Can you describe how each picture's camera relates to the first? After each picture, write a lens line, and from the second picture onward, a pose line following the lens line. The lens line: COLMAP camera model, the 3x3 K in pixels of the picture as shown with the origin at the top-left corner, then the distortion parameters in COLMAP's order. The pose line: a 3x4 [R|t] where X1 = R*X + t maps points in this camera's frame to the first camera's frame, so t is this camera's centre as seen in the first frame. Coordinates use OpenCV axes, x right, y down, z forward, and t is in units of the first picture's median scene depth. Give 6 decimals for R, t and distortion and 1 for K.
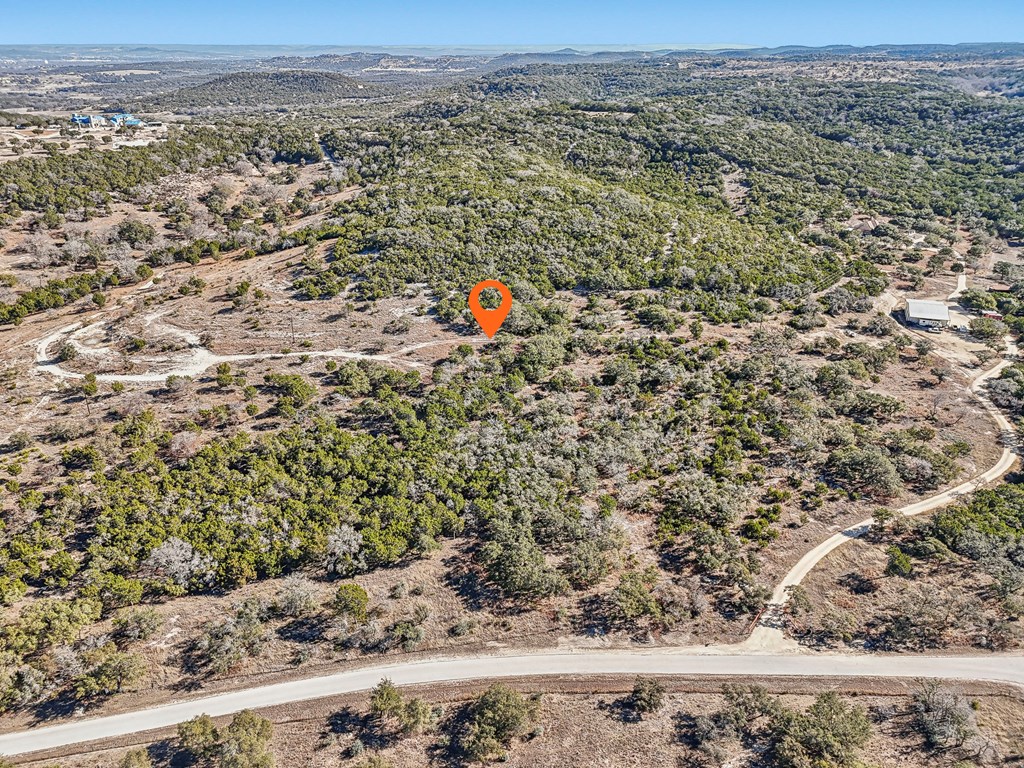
lens RADIAL K [[769.2, 0, 516.2], [0, 769.2, 381.6], [0, 0, 1]] dist [0.061802, -0.041893]
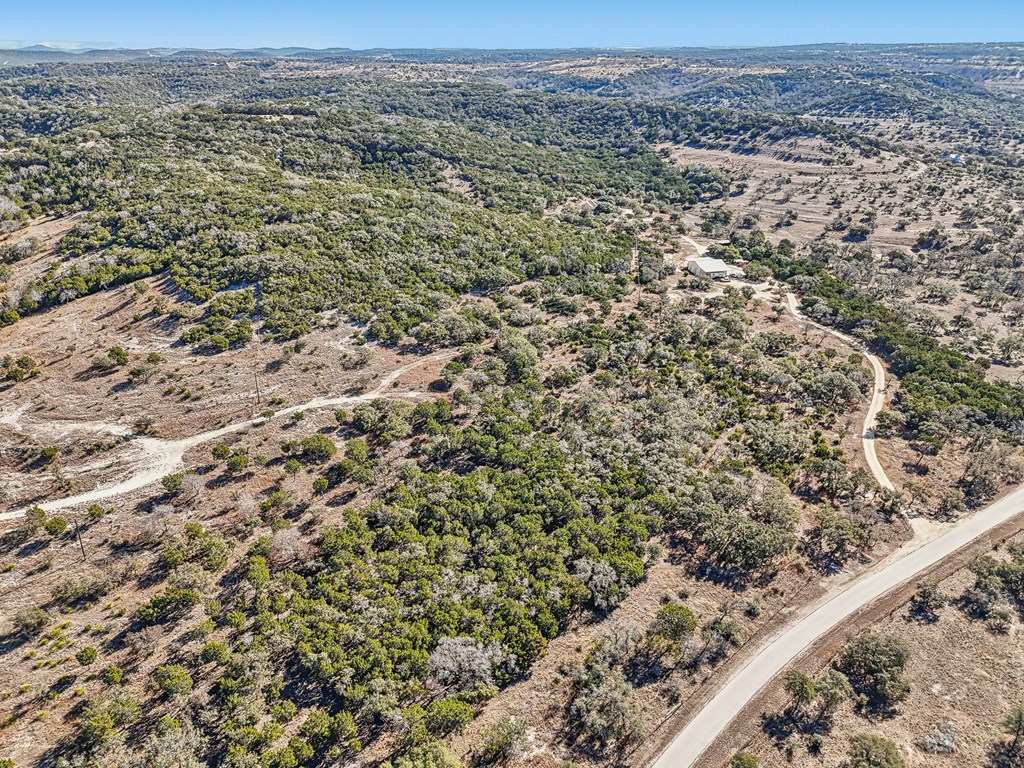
lens RADIAL K [[756.6, 0, 515.9], [0, 756.6, 388.7], [0, 0, 1]] dist [0.068498, -0.054392]
pose [[0.833131, -0.220339, 0.507290, -0.460616], [0.214249, 0.974176, 0.071263, -0.063287], [-0.509892, 0.049315, 0.858824, 0.157845]]
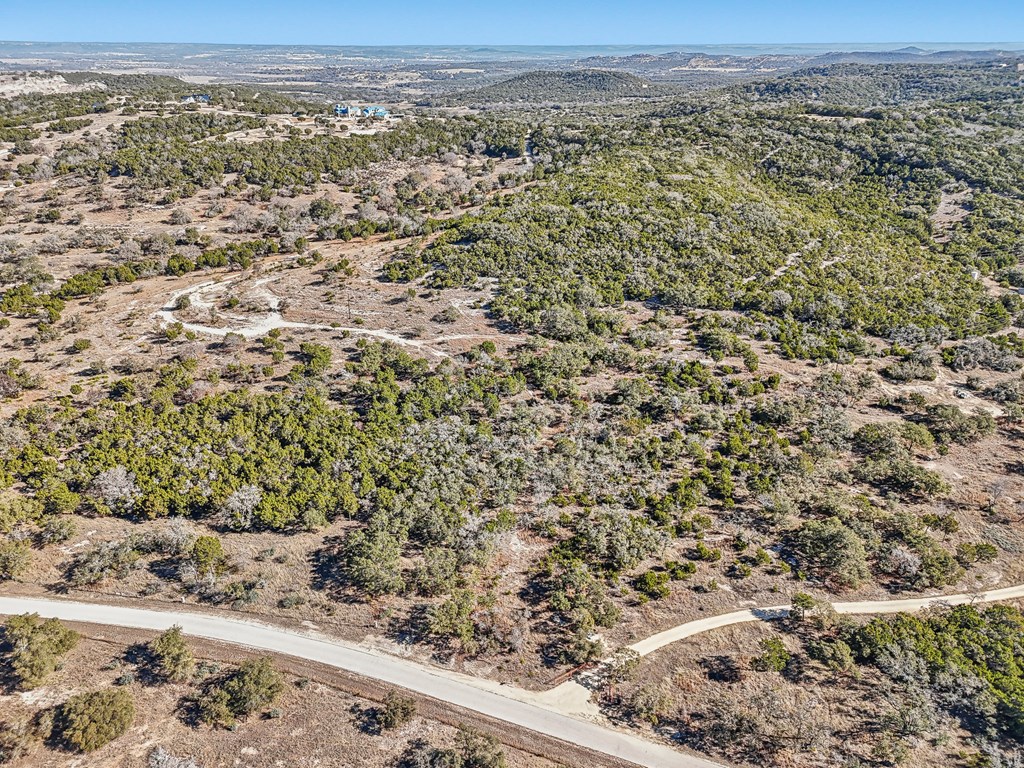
lens RADIAL K [[769.2, 0, 516.2], [0, 769.2, 381.6], [0, 0, 1]] dist [0.061802, -0.041893]
pose [[0.928270, 0.152771, -0.339080, 0.301812], [-0.152626, 0.987908, 0.027267, -0.027814], [0.339146, 0.026441, 0.940362, 0.067620]]
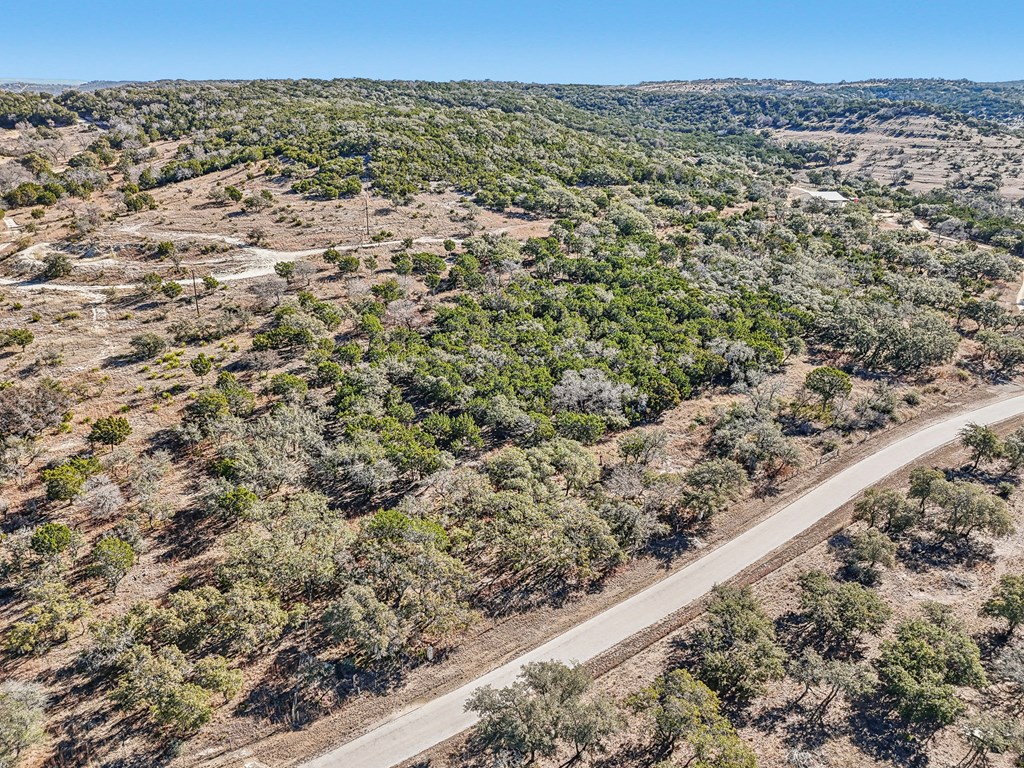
lens RADIAL K [[756.6, 0, 515.9], [0, 756.6, 388.7], [0, 0, 1]] dist [0.068498, -0.054392]
pose [[0.886073, -0.156496, 0.436330, -0.514417], [0.171478, 0.985175, 0.005120, 0.129574], [-0.430663, 0.070284, 0.899772, 0.224225]]
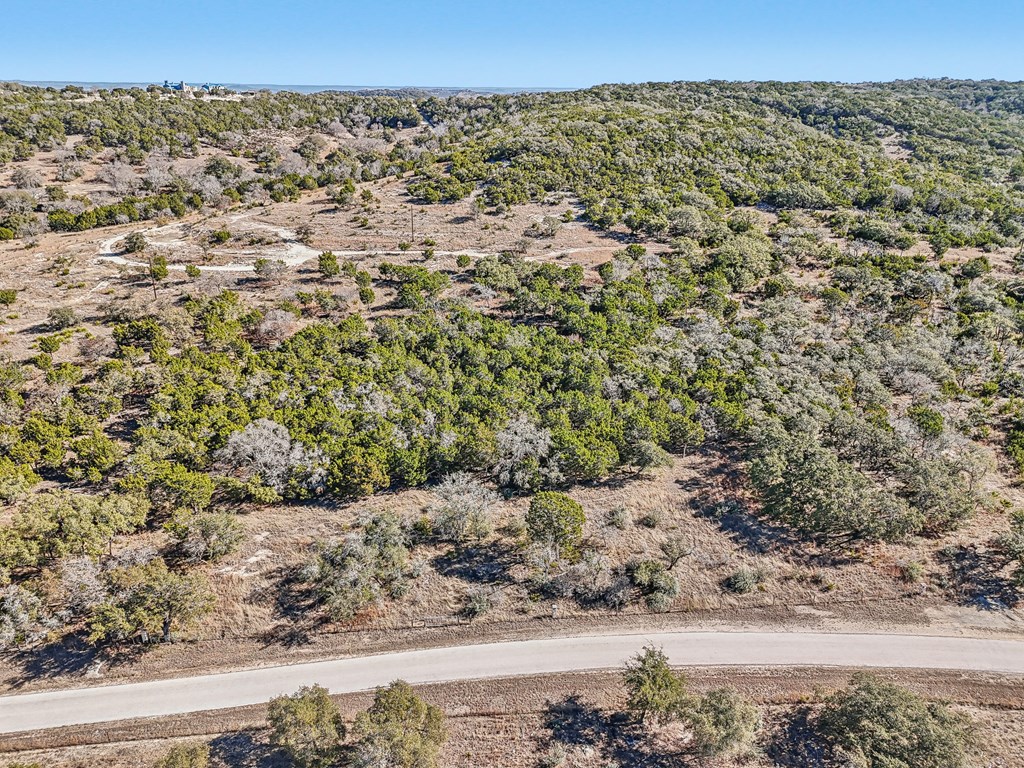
lens RADIAL K [[756.6, 0, 515.9], [0, 756.6, 388.7], [0, 0, 1]] dist [0.068498, -0.054392]
pose [[0.996296, 0.040186, -0.076020, -0.117148], [-0.042869, 0.998502, -0.033990, 0.118326], [0.074540, 0.037123, 0.996527, 0.244048]]
